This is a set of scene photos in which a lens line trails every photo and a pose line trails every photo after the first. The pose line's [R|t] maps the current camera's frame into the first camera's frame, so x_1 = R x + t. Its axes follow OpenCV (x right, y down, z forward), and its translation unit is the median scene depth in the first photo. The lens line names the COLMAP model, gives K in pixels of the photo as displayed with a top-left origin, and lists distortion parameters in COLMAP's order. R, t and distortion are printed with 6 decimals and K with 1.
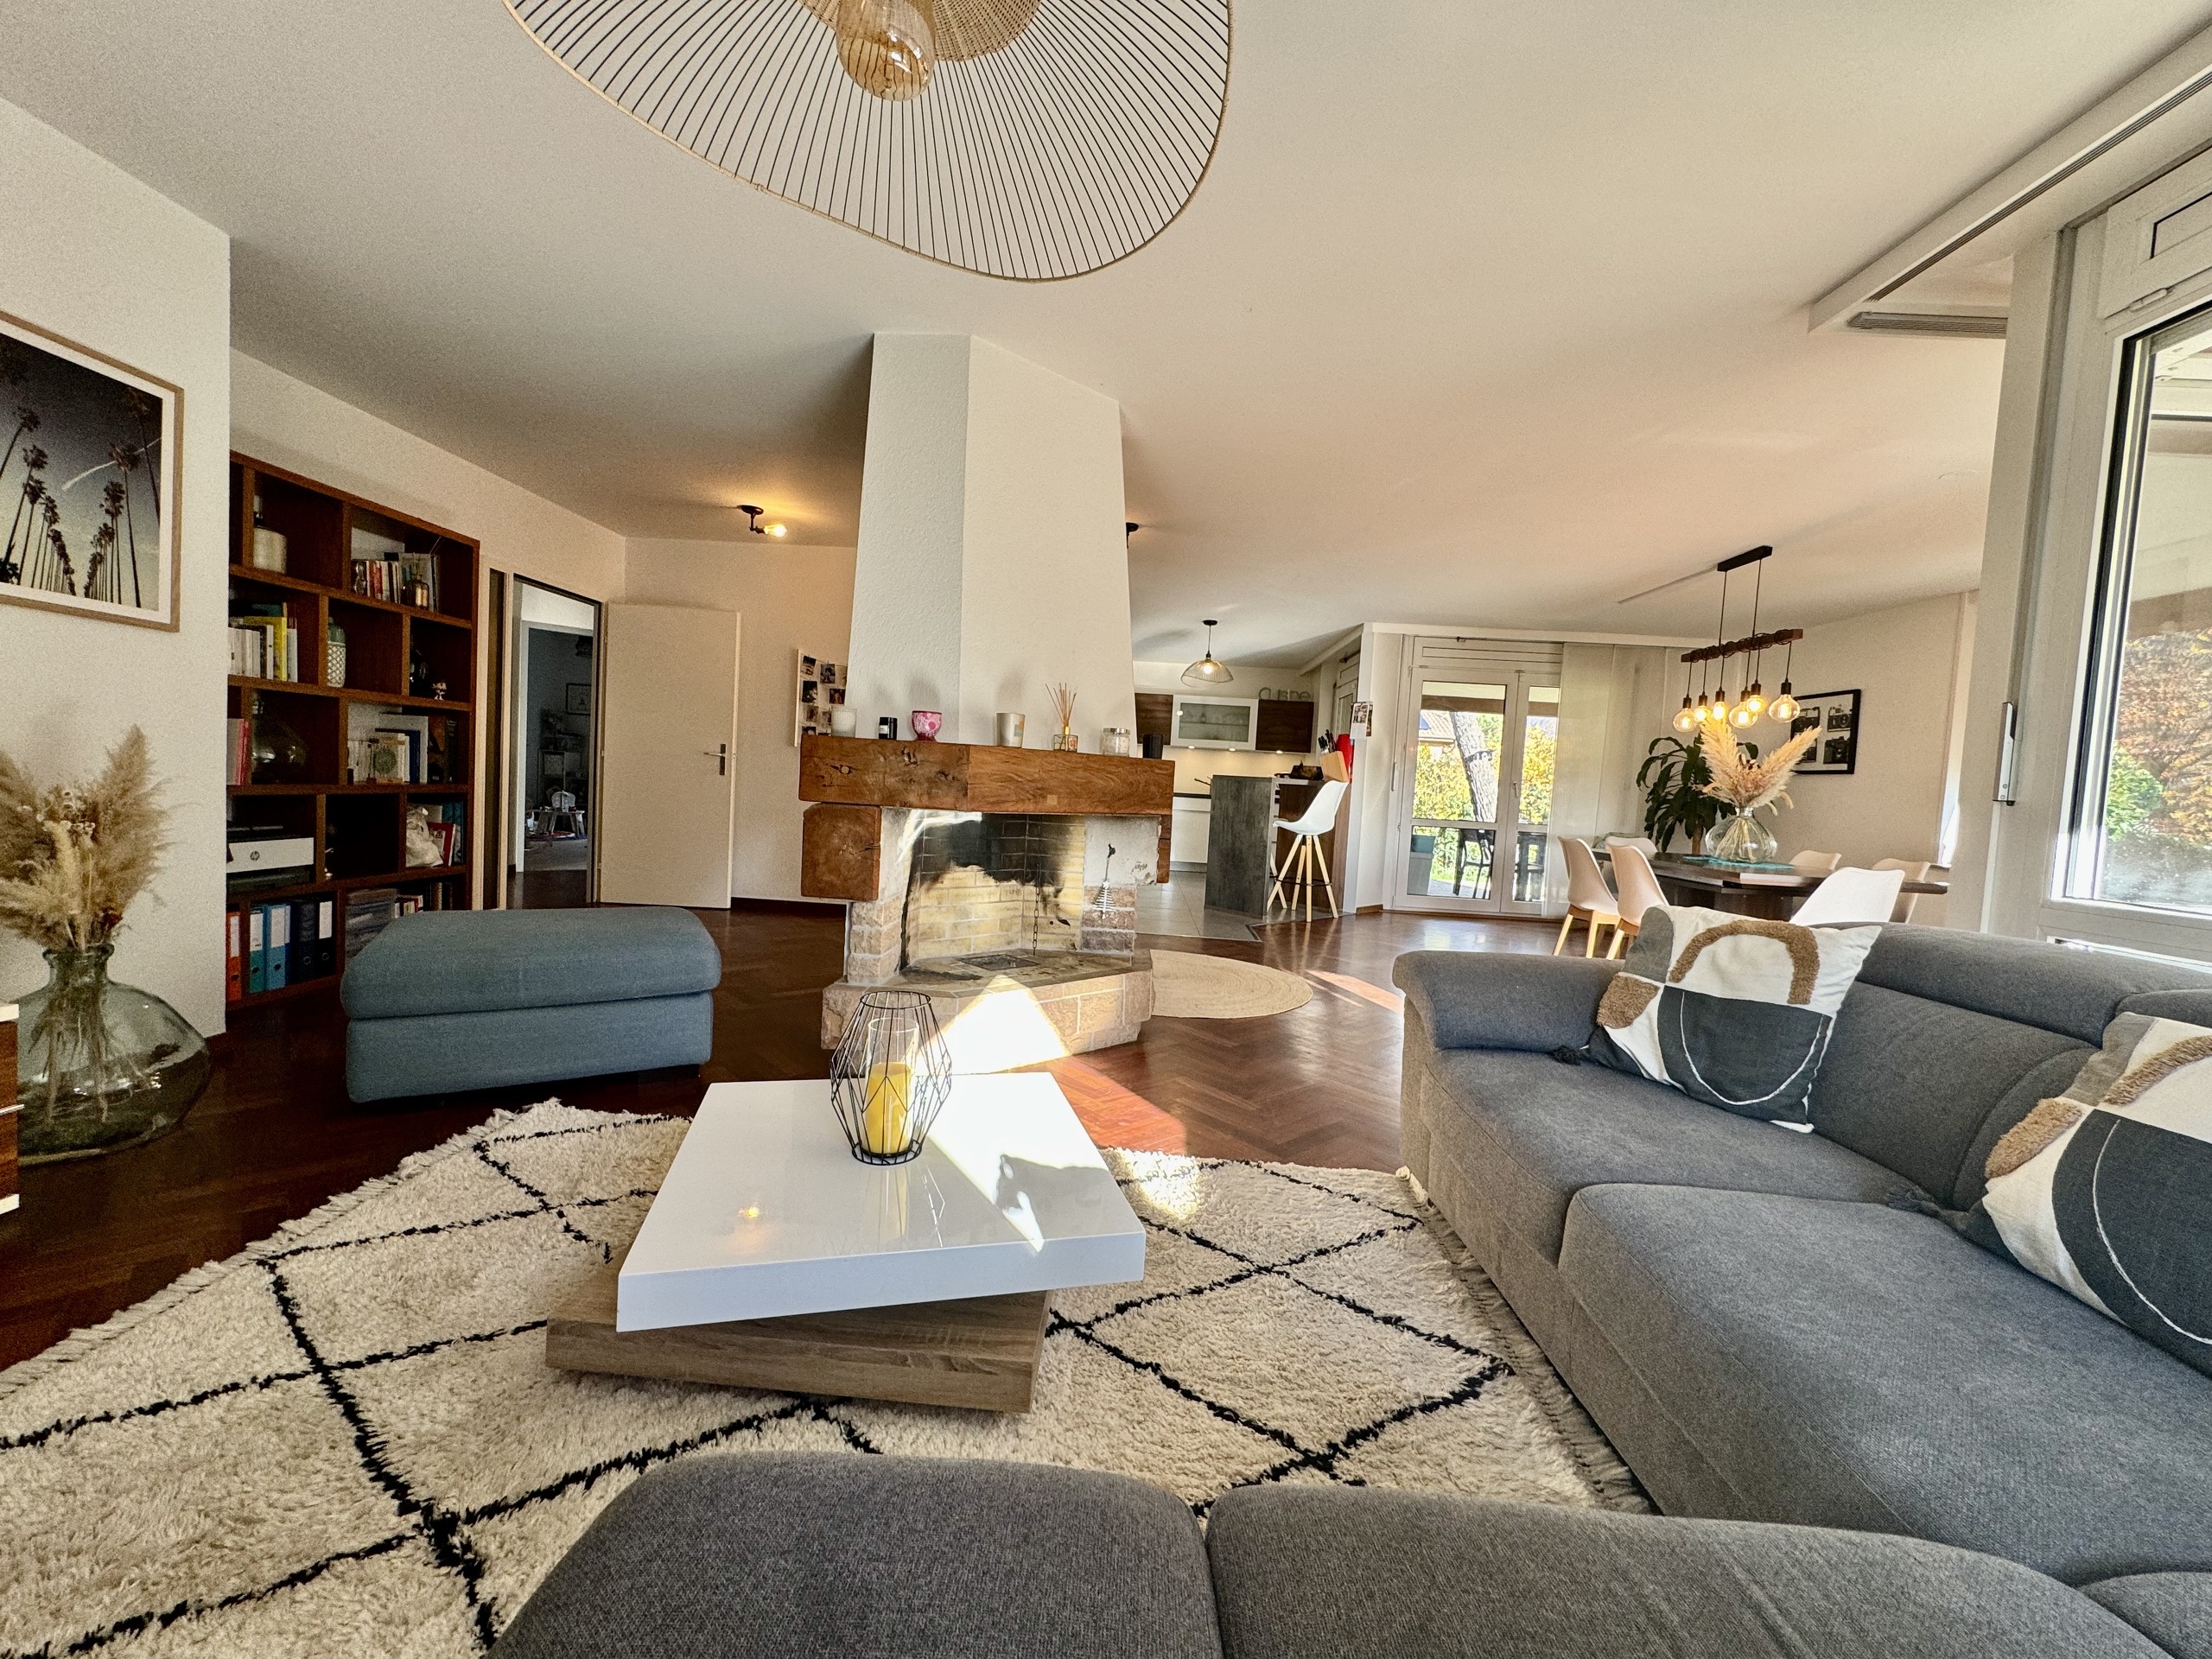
lens RADIAL K [[885.1, 0, 1098.5], [0, 885.1, 824.7], [0, 0, 1]] dist [0.001088, -0.000160]
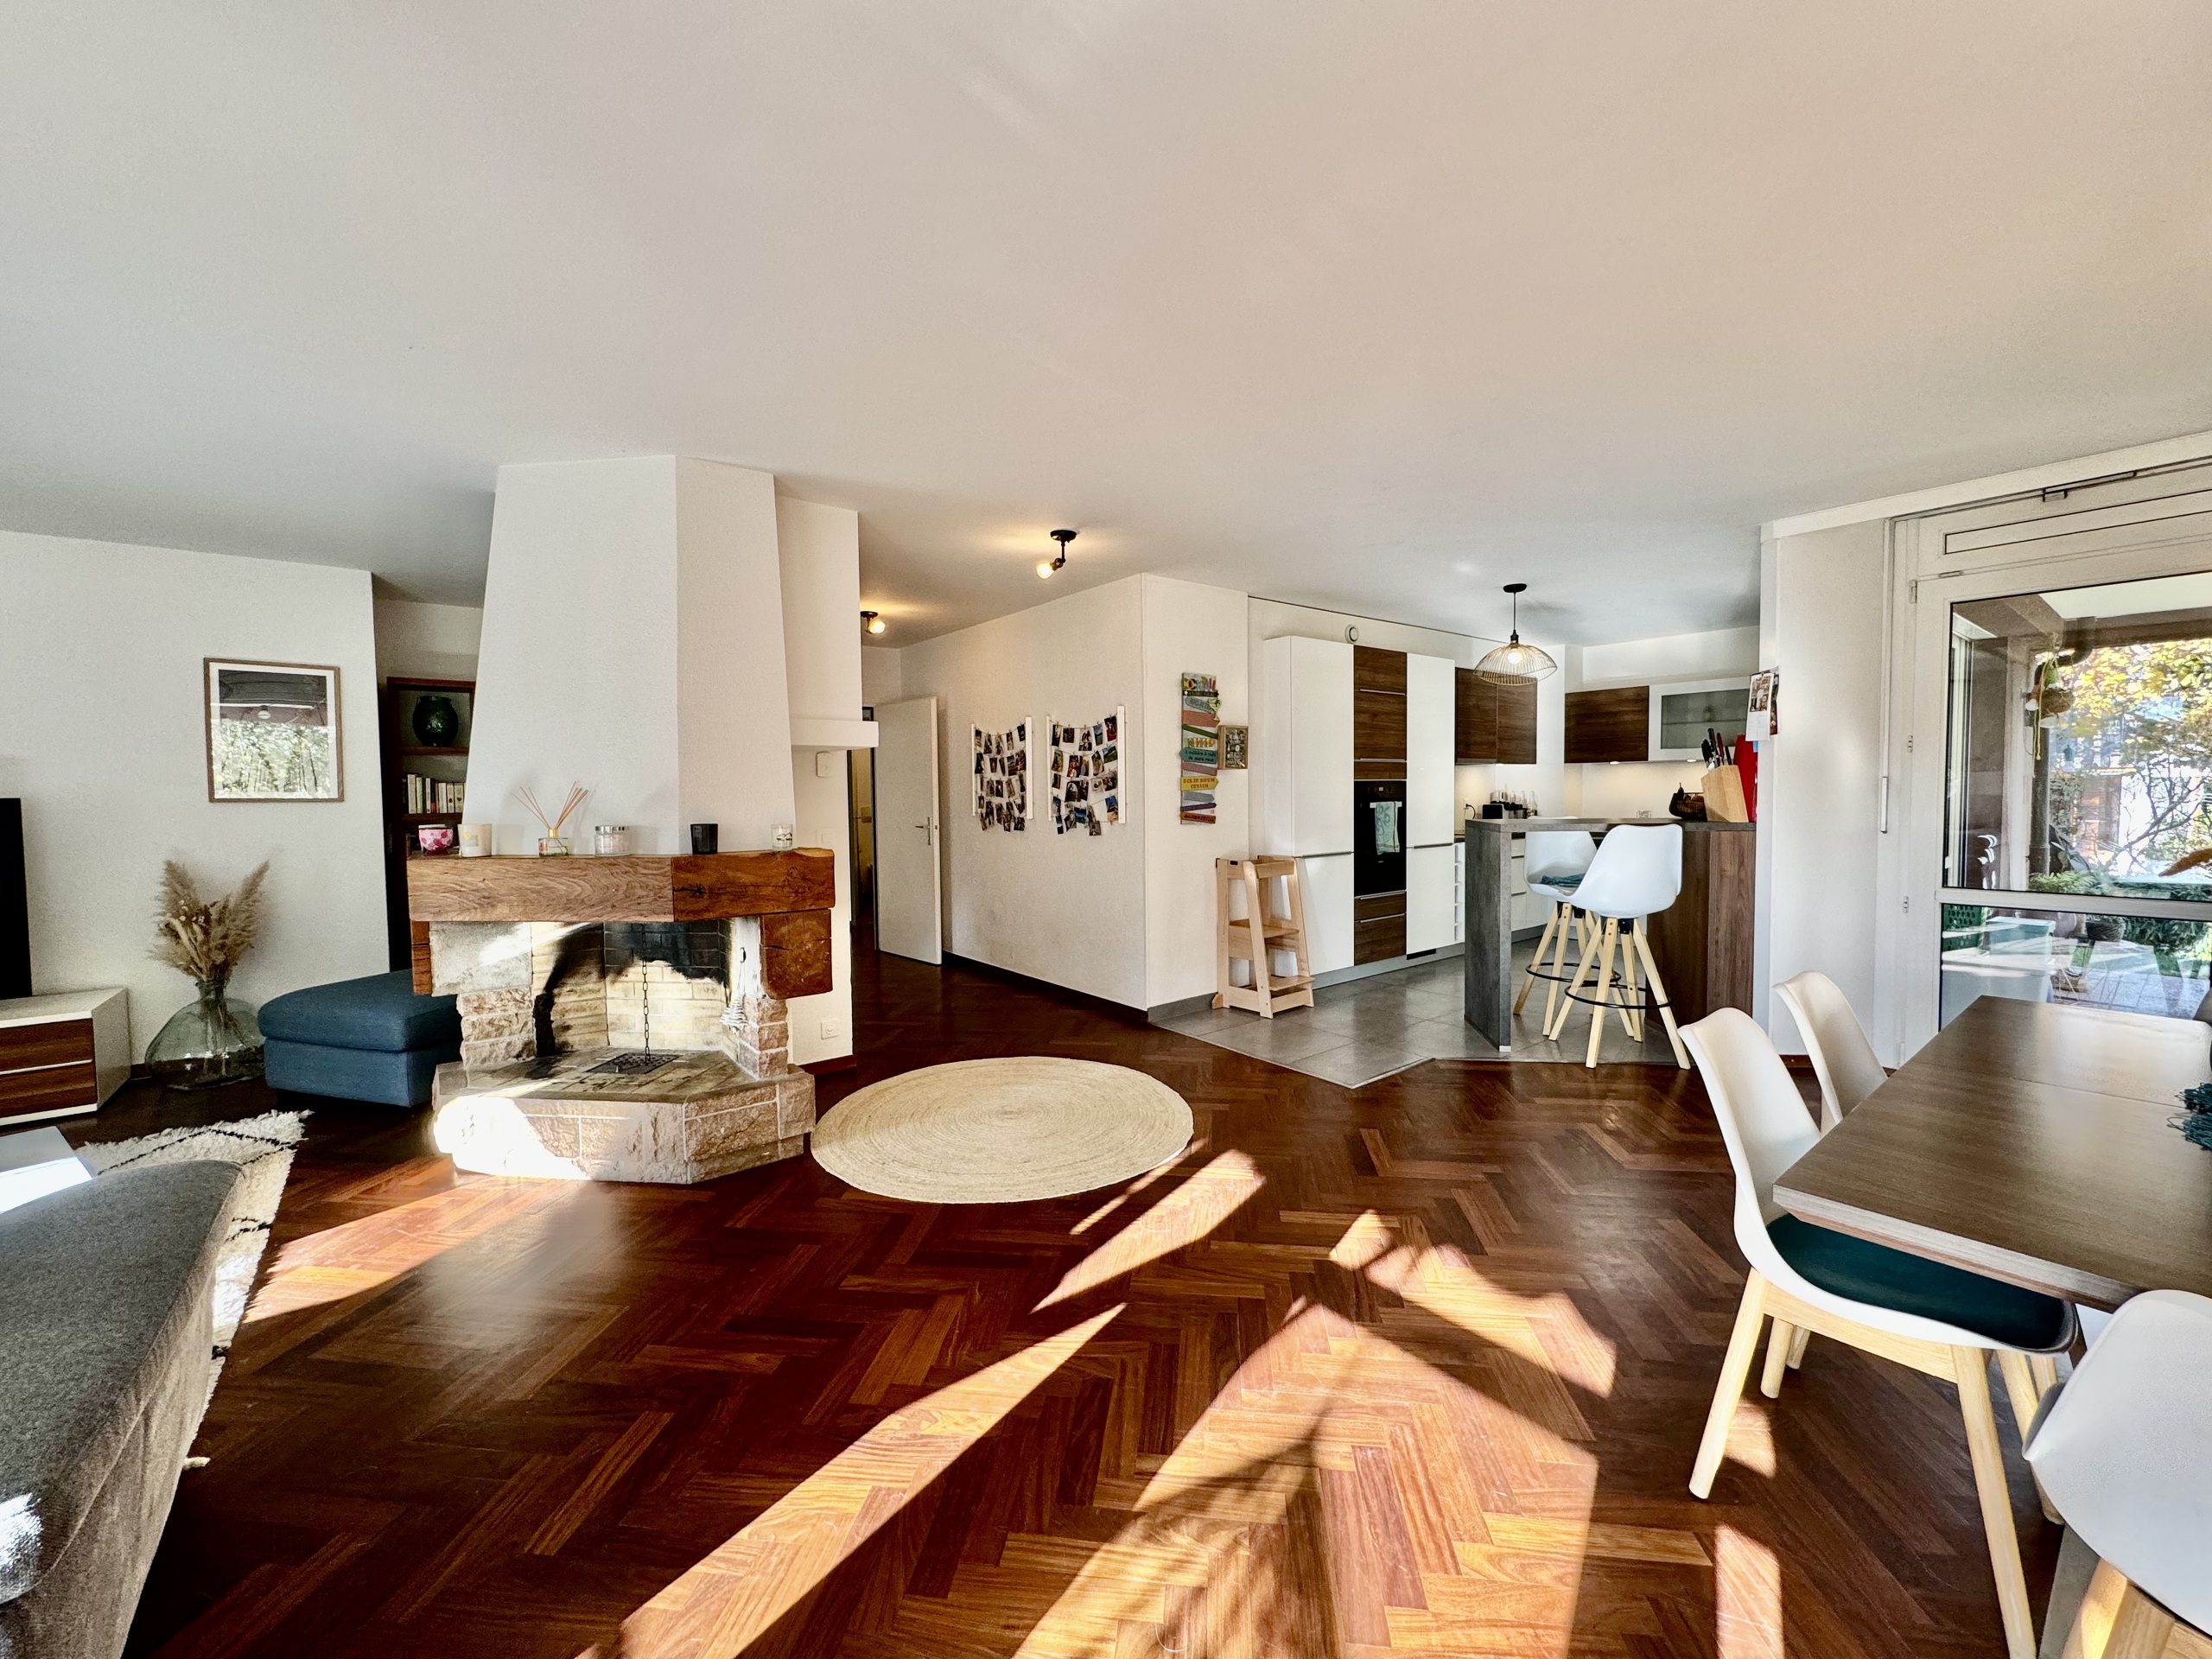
lens RADIAL K [[885.1, 0, 1091.3], [0, 885.1, 823.1], [0, 0, 1]] dist [0.001088, -0.000160]
pose [[0.640491, -0.034449, -0.767193, 0.910989], [0.011091, 0.999304, -0.035613, -0.065370], [0.767886, 0.014301, 0.640427, 0.711161]]
